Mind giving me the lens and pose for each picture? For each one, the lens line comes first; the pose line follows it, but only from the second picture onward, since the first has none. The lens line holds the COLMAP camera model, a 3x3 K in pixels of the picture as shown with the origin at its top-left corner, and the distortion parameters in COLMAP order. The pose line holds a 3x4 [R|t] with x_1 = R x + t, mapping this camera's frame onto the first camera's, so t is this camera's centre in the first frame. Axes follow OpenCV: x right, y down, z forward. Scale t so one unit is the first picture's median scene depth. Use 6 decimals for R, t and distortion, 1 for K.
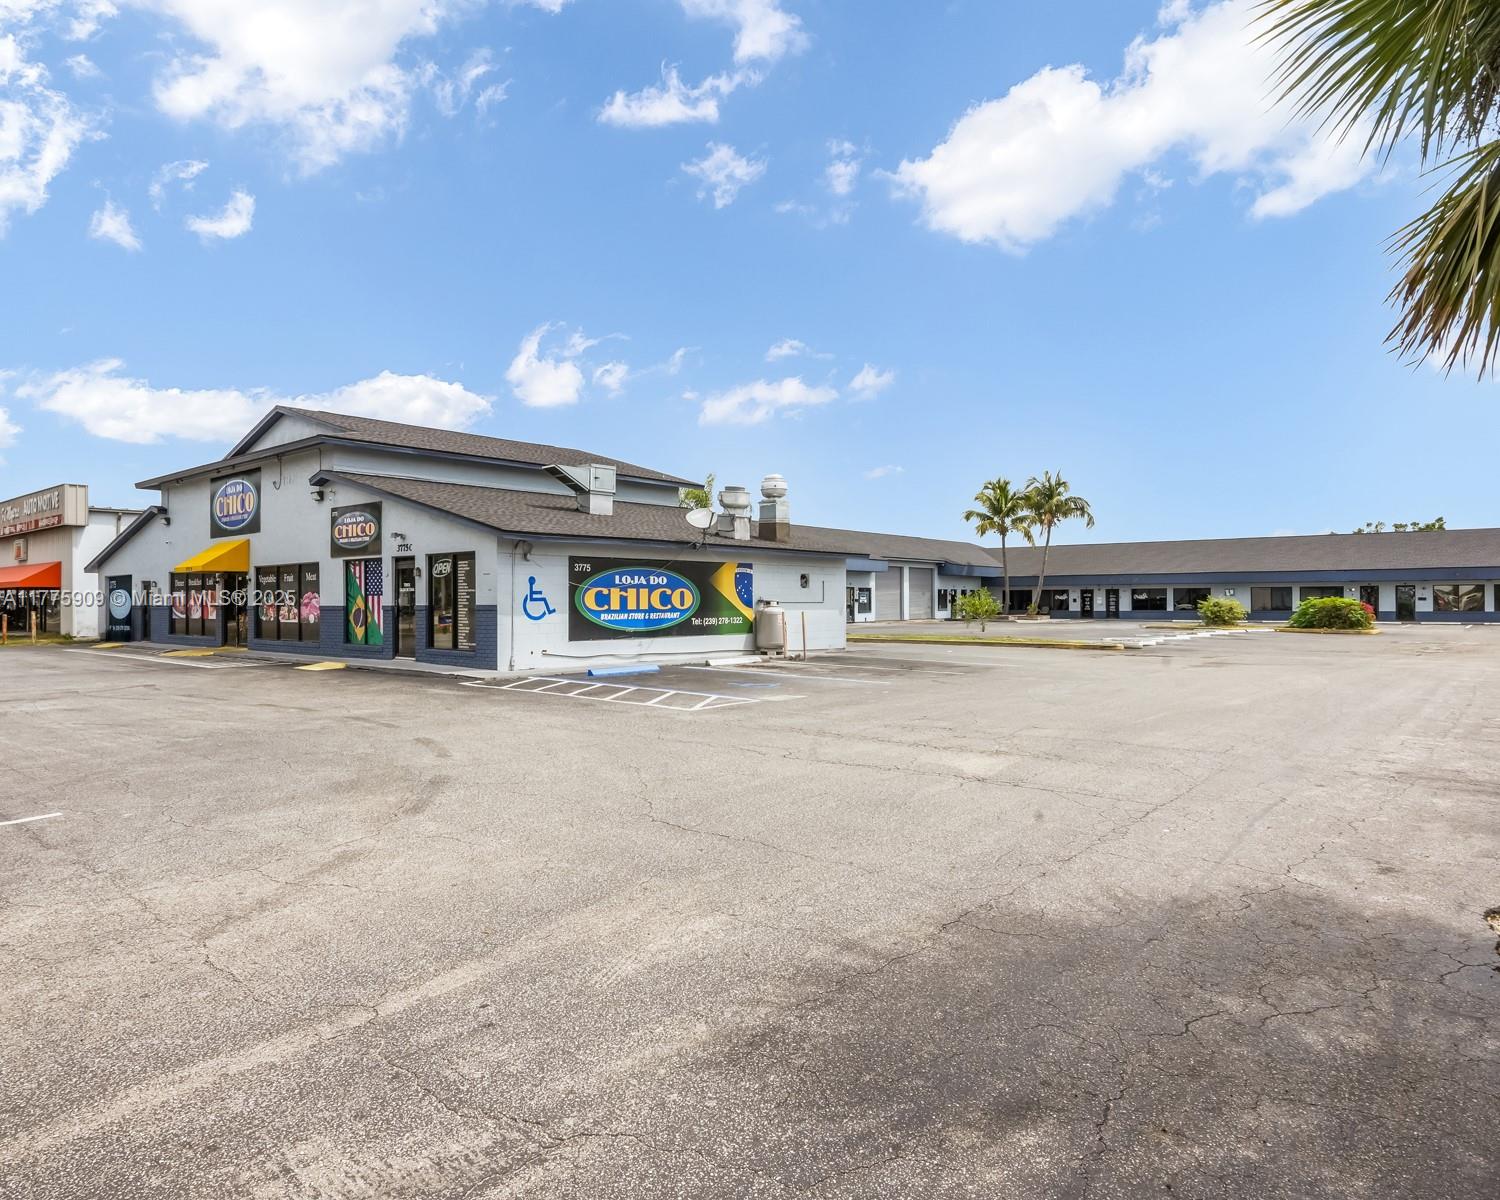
lens RADIAL K [[937.4, 0, 750.0], [0, 937.4, 600.0], [0, 0, 1]] dist [-0.057649, 0.037730]
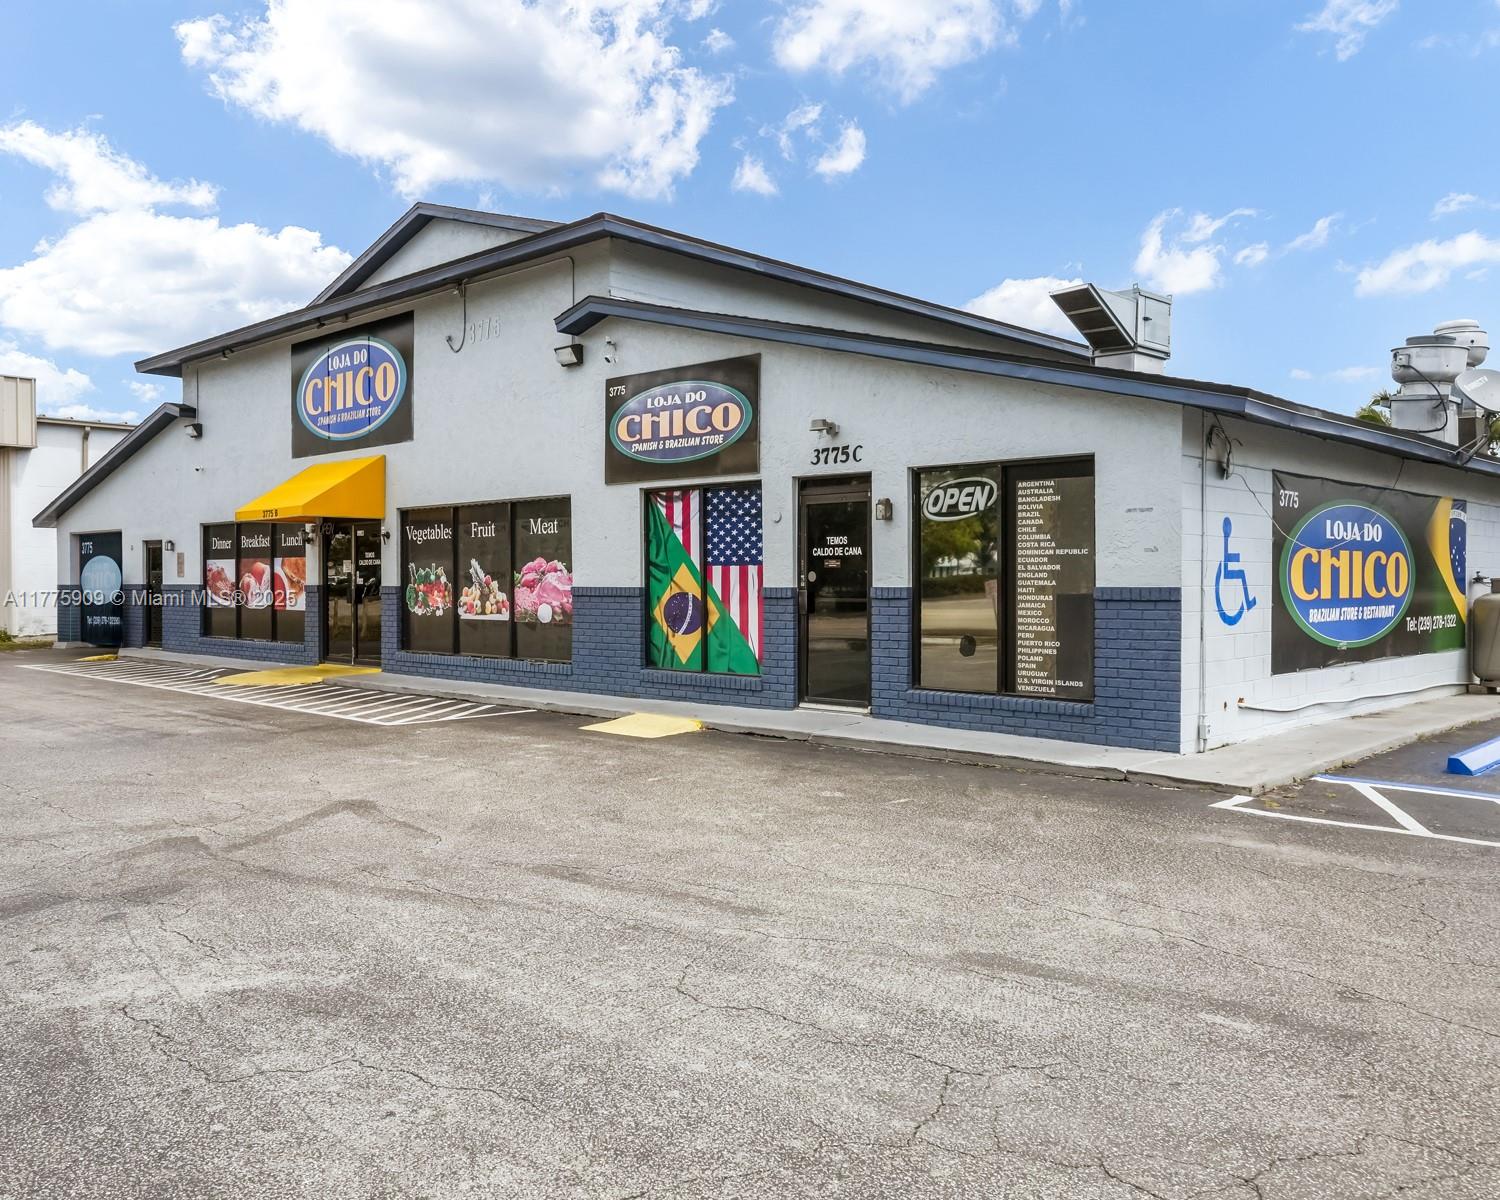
lens RADIAL K [[1235.0, 0, 750.0], [0, 1235.0, 600.0], [0, 0, 1]] dist [-0.017269, 0.047399]
pose [[0.997962, 0.004183, -0.063675, -0.233409], [-0.003034, 0.999831, 0.018123, 0.000831], [0.063740, -0.017893, 0.997806, 0.260967]]
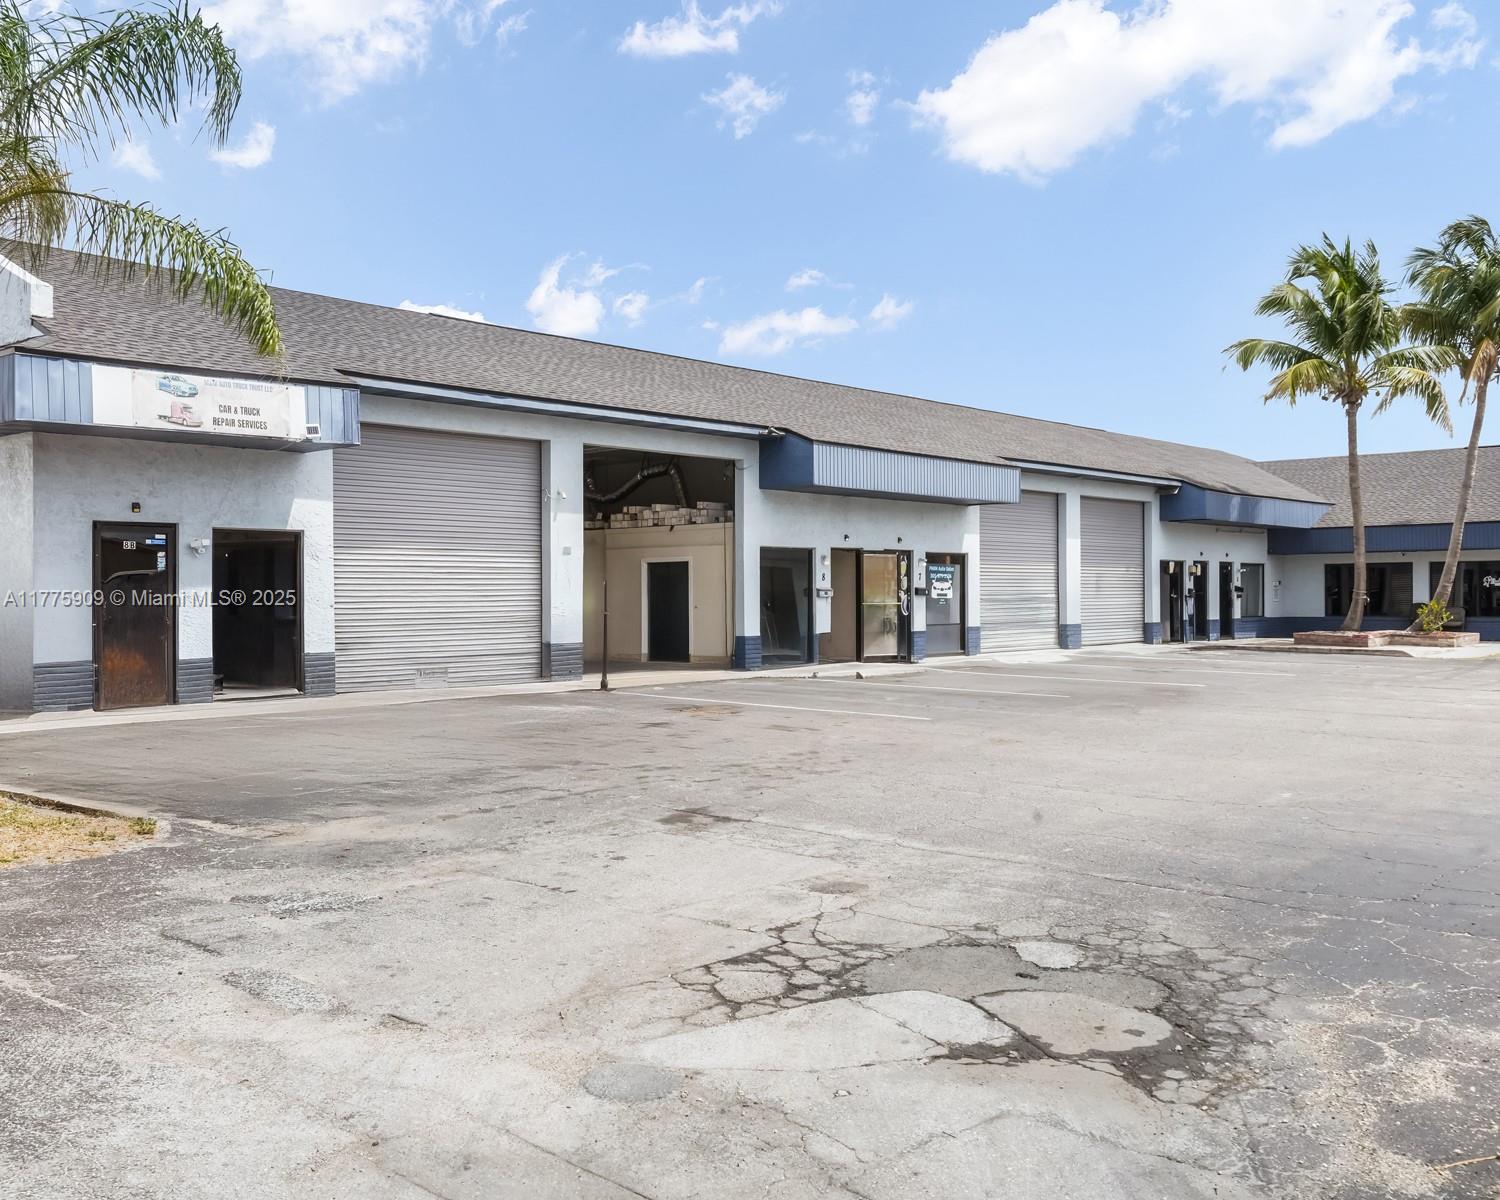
lens RADIAL K [[1406.7, 0, 750.0], [0, 1406.7, 600.0], [0, 0, 1]] dist [0.008527, 0.015908]
pose [[0.999025, -0.001270, -0.044135, 0.133808], [0.001598, 0.999971, 0.007391, -0.000529], [0.044124, -0.007455, 0.998998, 0.898316]]
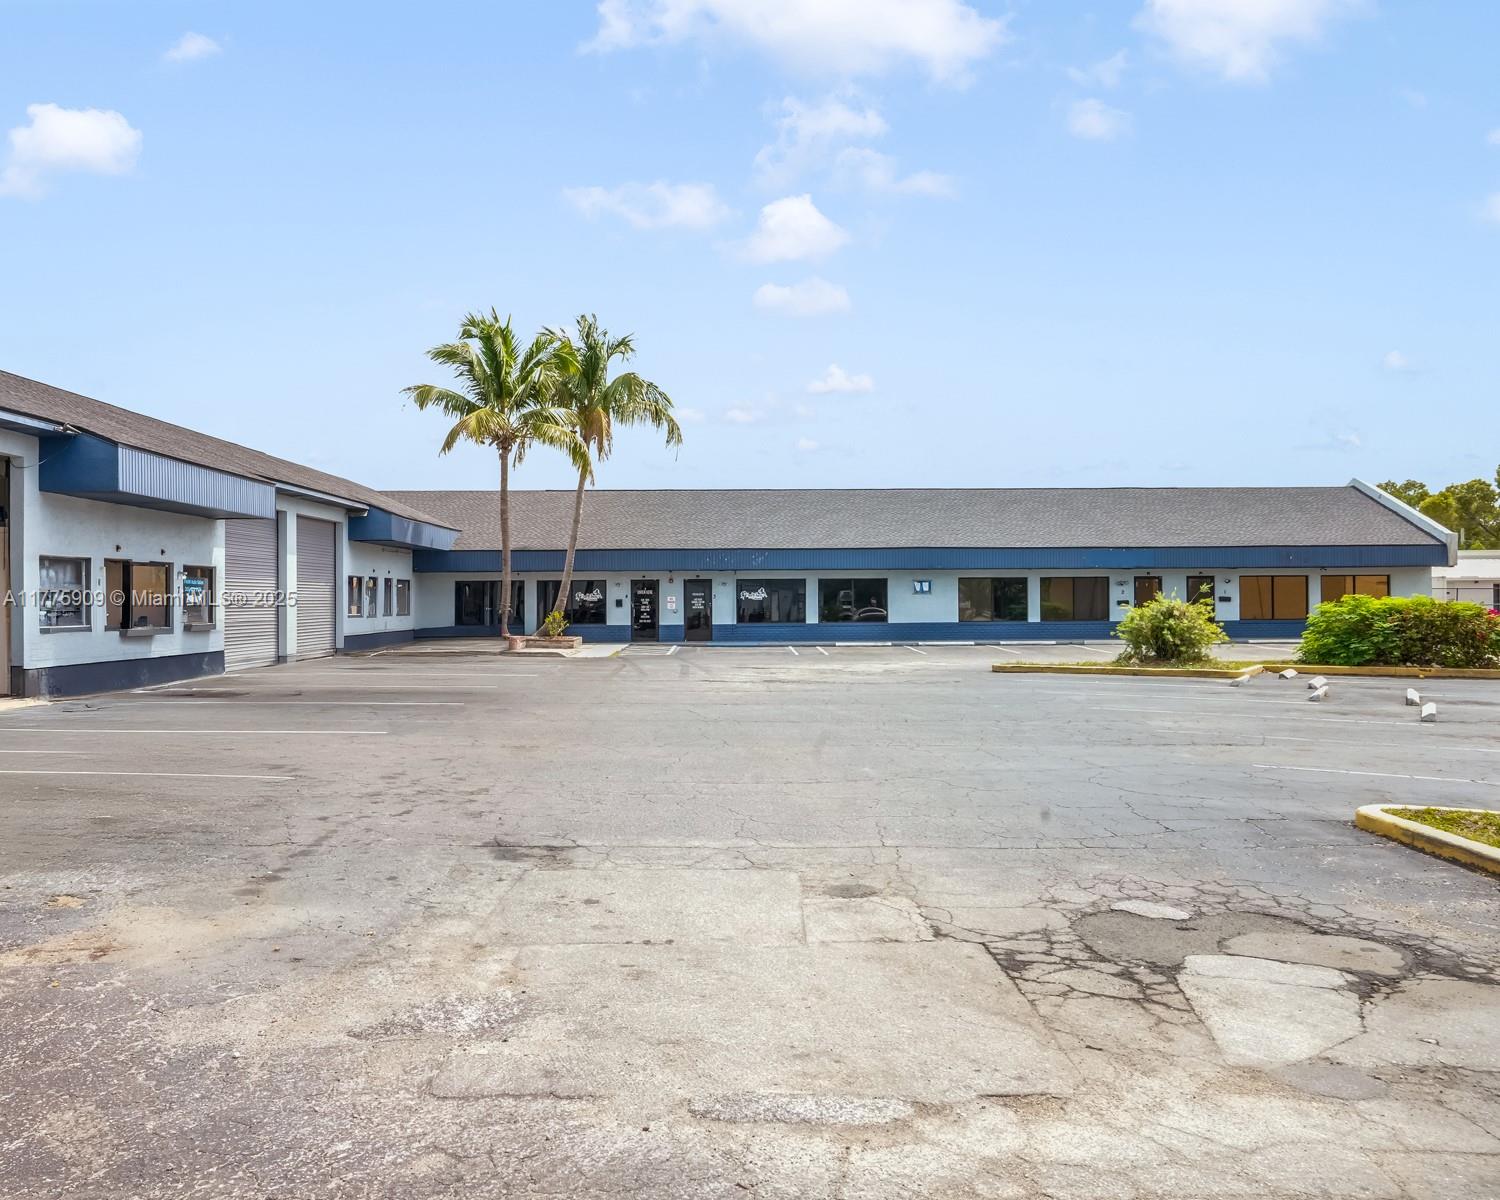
lens RADIAL K [[1235.0, 0, 750.0], [0, 1235.0, 600.0], [0, 0, 1]] dist [-0.017269, 0.047399]
pose [[0.758925, -0.000718, 0.651177, -0.019224], [0.000843, 1.000000, 0.000119, -0.002156], [-0.651177, 0.000458, 0.758926, 0.980975]]
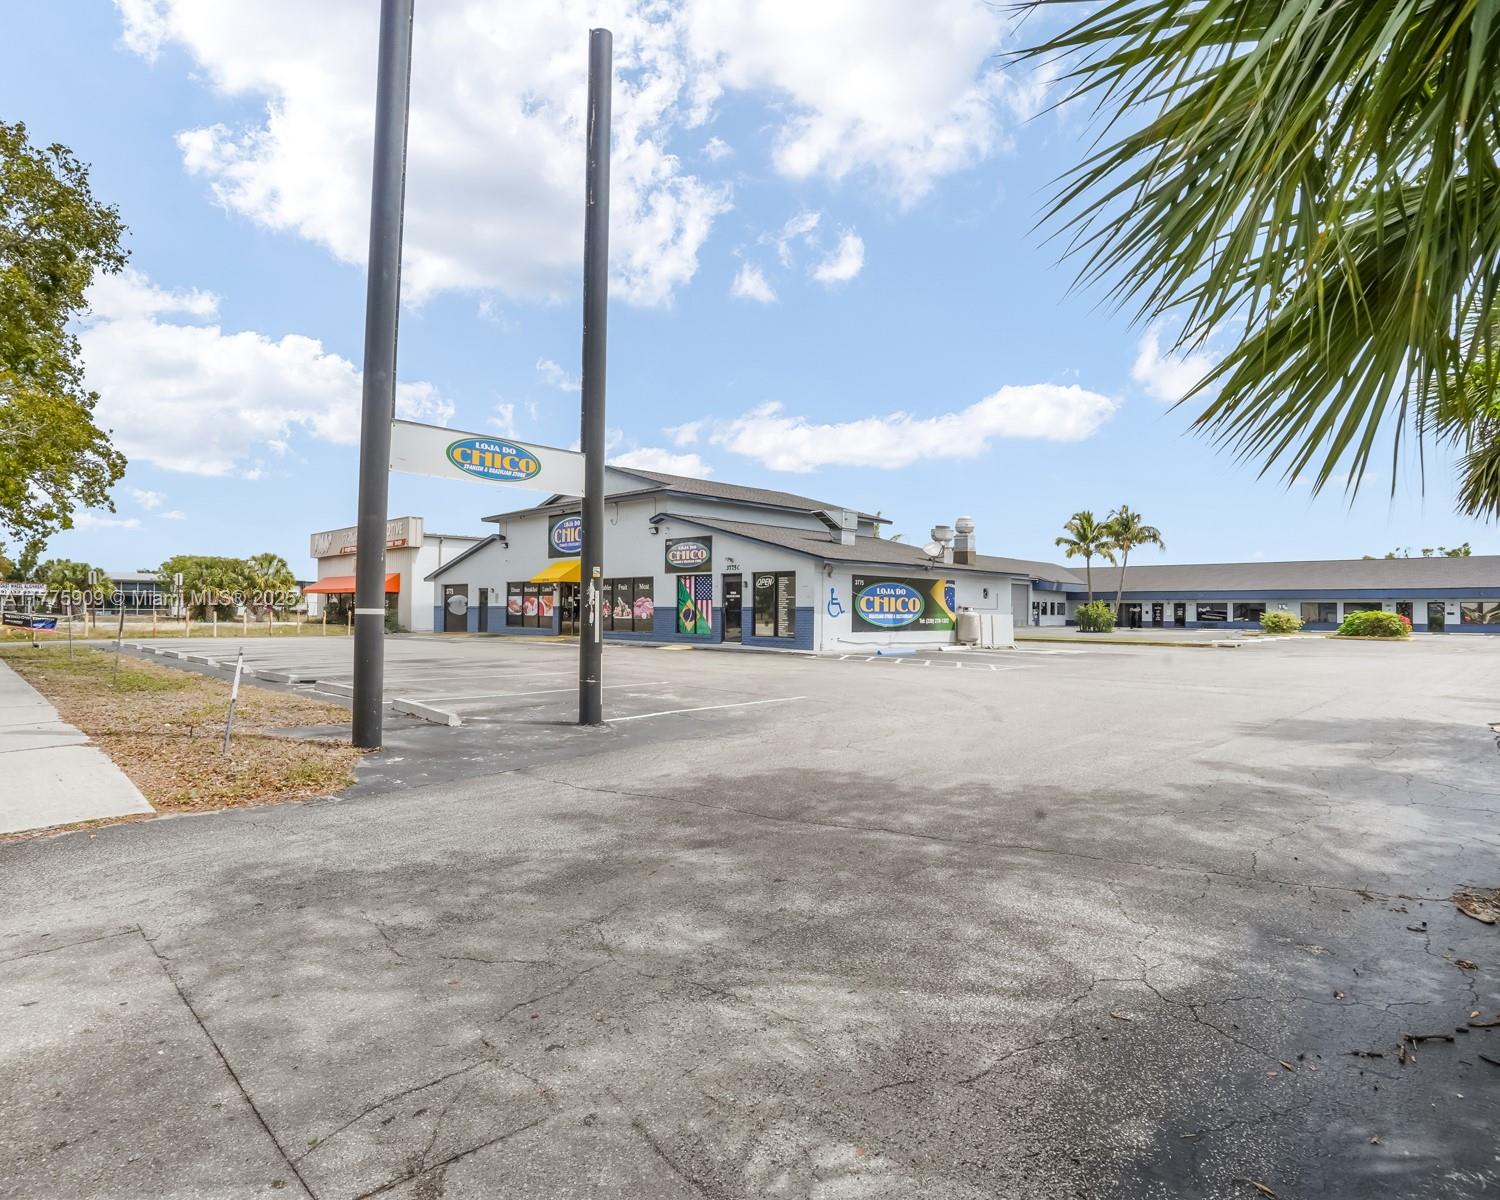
lens RADIAL K [[831.7, 0, 750.0], [0, 831.7, 600.0], [0, 0, 1]] dist [-0.072668, 0.031610]
pose [[0.996325, 0.011214, -0.084918, -0.144753], [-0.012238, 0.999858, -0.011547, 0.006075], [0.084776, 0.012544, 0.996321, -0.189817]]
